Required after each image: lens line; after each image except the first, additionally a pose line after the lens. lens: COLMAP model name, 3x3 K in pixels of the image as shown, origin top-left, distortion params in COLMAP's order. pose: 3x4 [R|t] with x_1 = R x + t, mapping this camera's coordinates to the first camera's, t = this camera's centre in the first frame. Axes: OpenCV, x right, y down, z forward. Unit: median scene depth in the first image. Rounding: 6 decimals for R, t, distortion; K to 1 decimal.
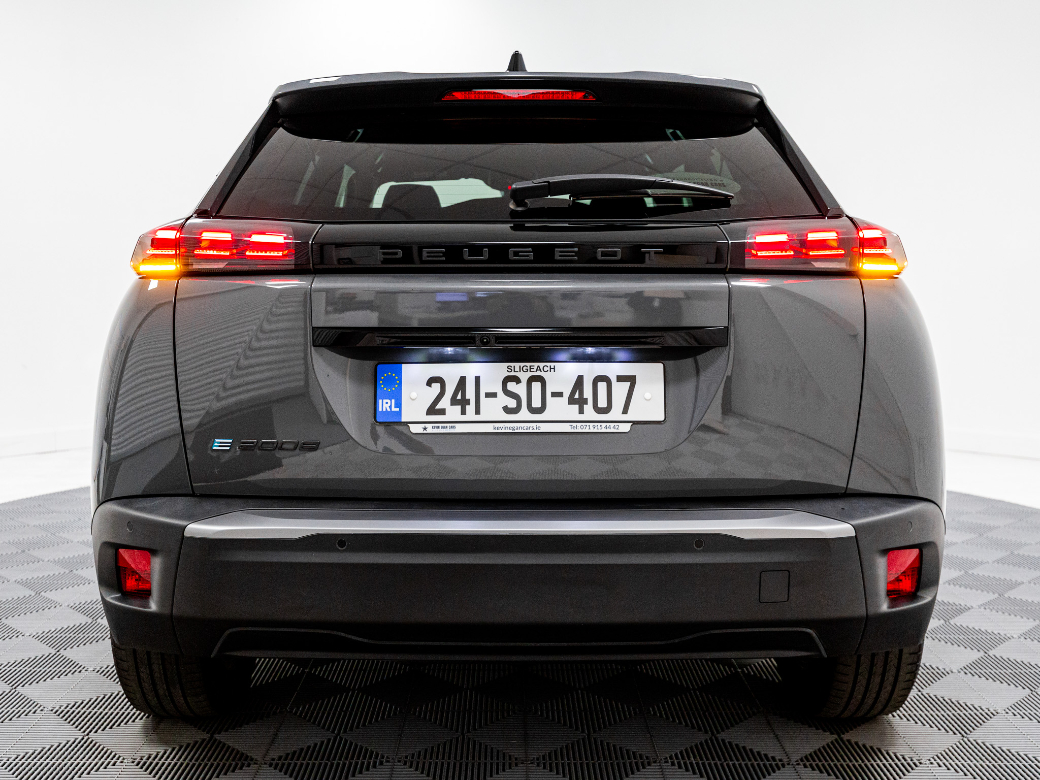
lens RADIAL K [[1171.6, 0, 520.0], [0, 1171.6, 389.9], [0, 0, 1]] dist [-0.005188, 0.000000]
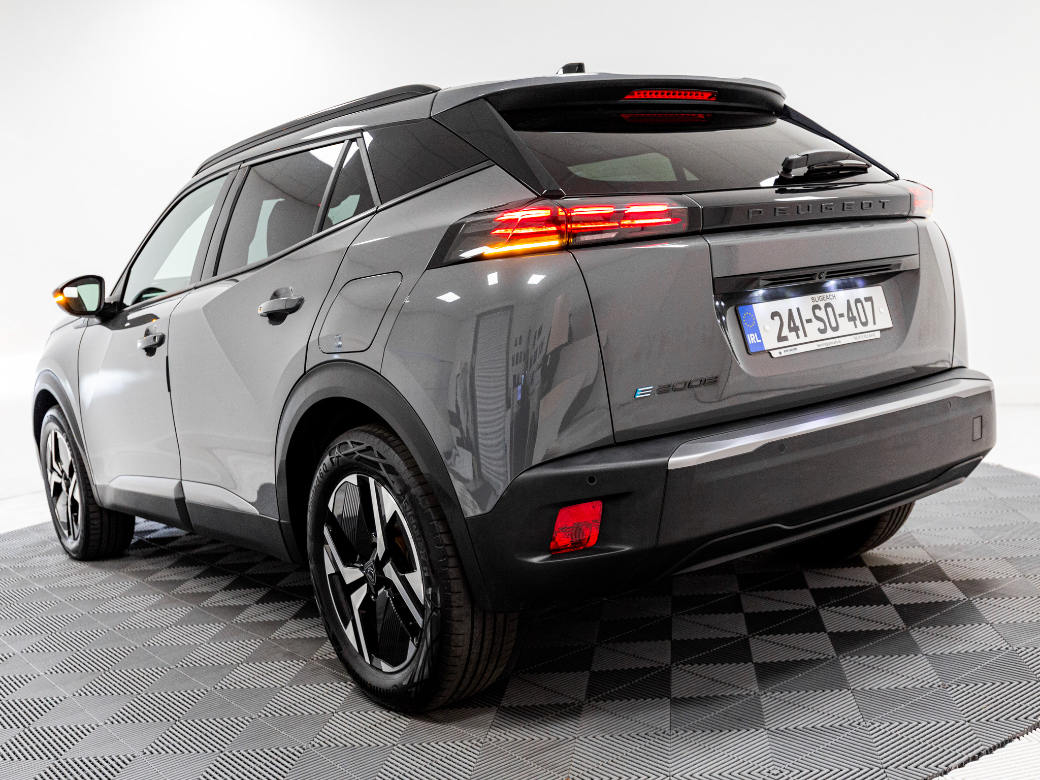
lens RADIAL K [[1171.6, 0, 520.5], [0, 1171.6, 391.1], [0, 0, 1]] dist [-0.005188, 0.000000]
pose [[0.788043, -0.139008, 0.599721, -1.045477], [0.155159, 0.987572, 0.025026, -0.000958], [-0.595747, 0.073331, 0.799818, 0.173537]]
